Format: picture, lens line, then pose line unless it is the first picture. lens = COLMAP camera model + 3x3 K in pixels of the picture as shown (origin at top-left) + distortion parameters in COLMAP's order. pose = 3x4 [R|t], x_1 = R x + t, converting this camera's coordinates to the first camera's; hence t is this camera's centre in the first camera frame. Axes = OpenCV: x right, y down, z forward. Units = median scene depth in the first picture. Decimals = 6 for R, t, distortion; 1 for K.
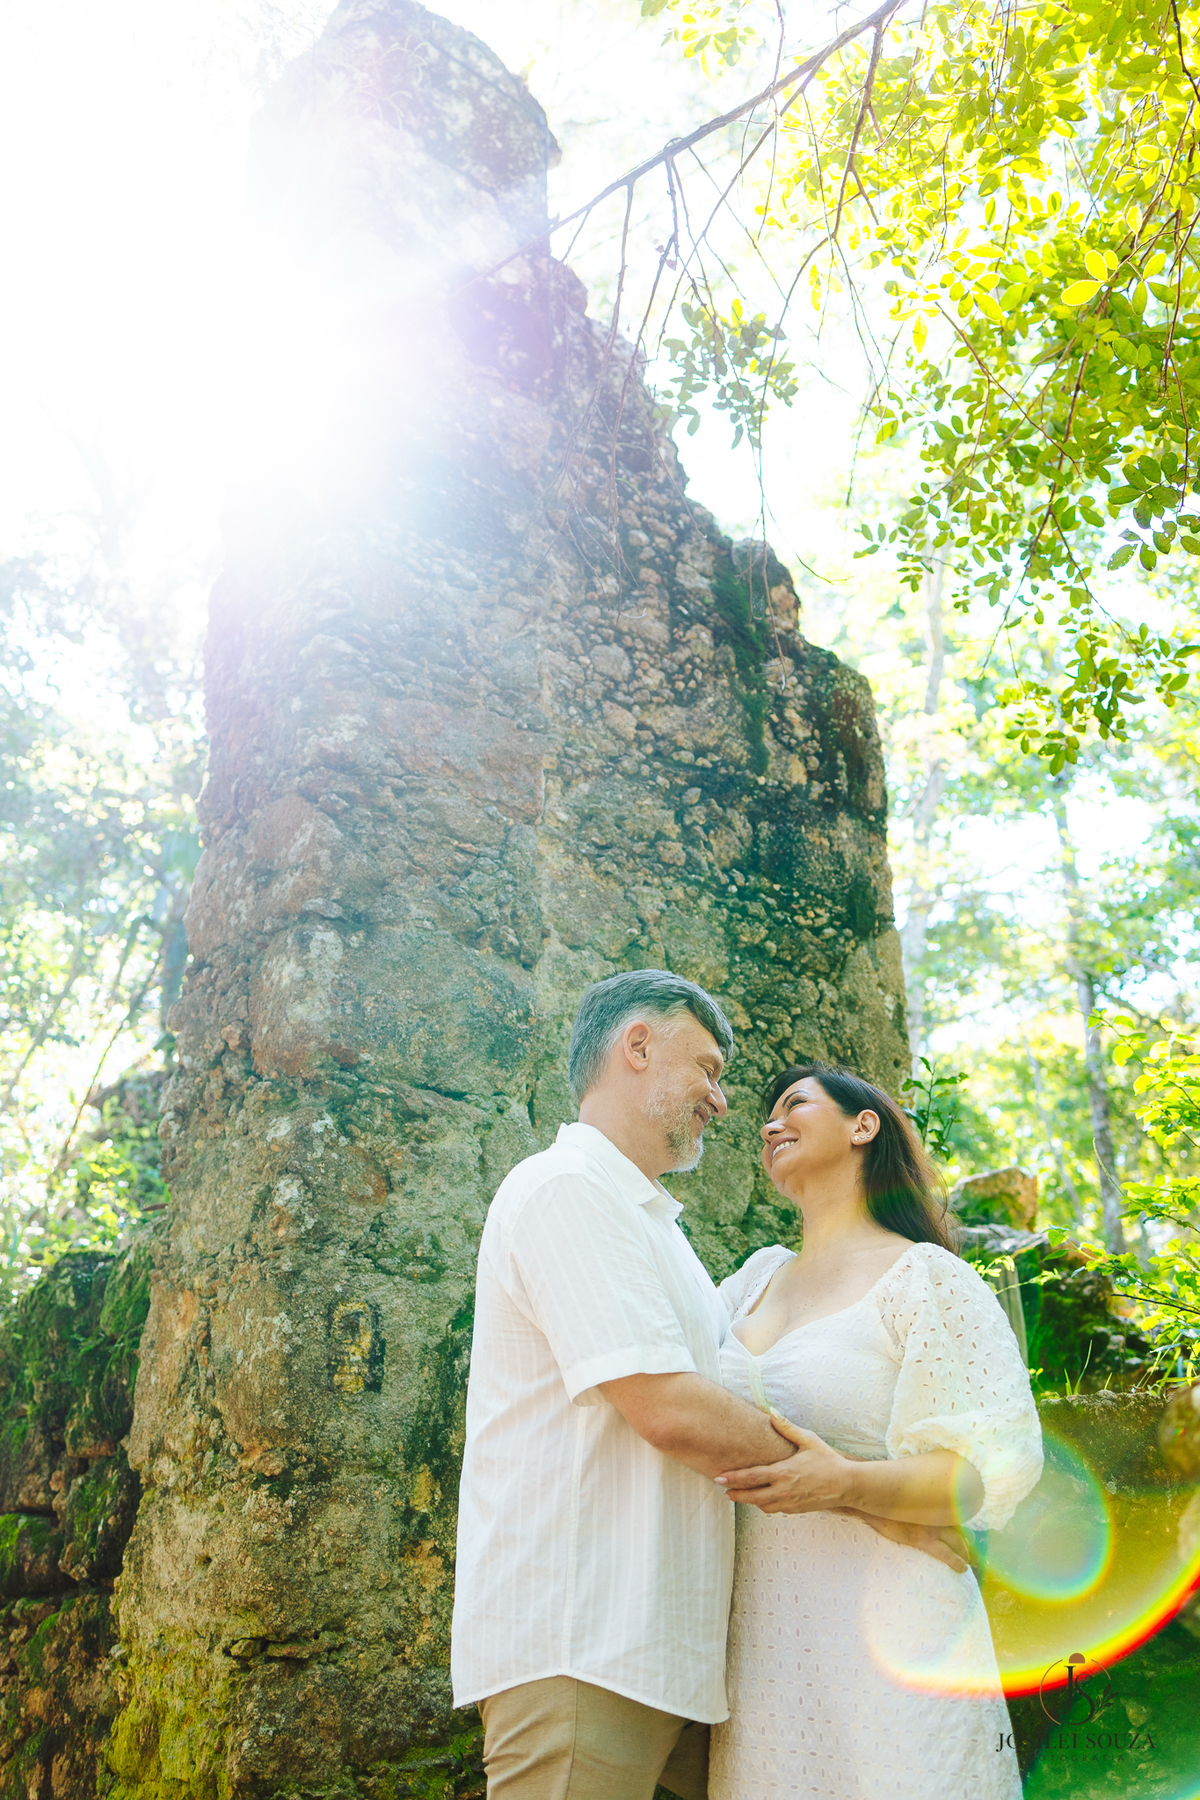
lens RADIAL K [[1878.3, 0, 608.8], [0, 1878.3, 932.8], [0, 0, 1]] dist [0.017253, 0.018635]
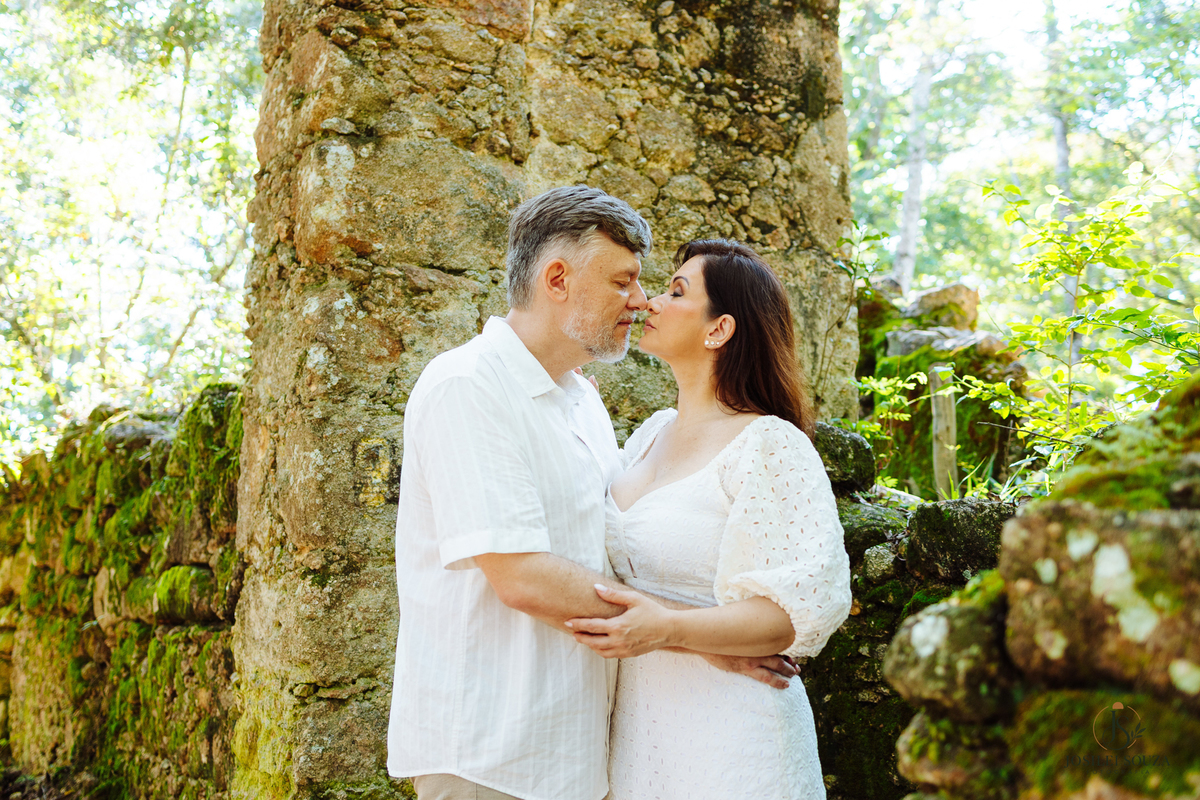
lens RADIAL K [[1252.2, 0, 600.0], [0, 1252.2, 400.0], [0, 0, 1]] dist [0.017253, 0.018635]
pose [[0.992066, -0.012224, -0.125123, 0.116930], [0.042760, 0.968733, 0.244391, -0.031643], [0.118223, -0.247803, 0.961570, 0.173459]]
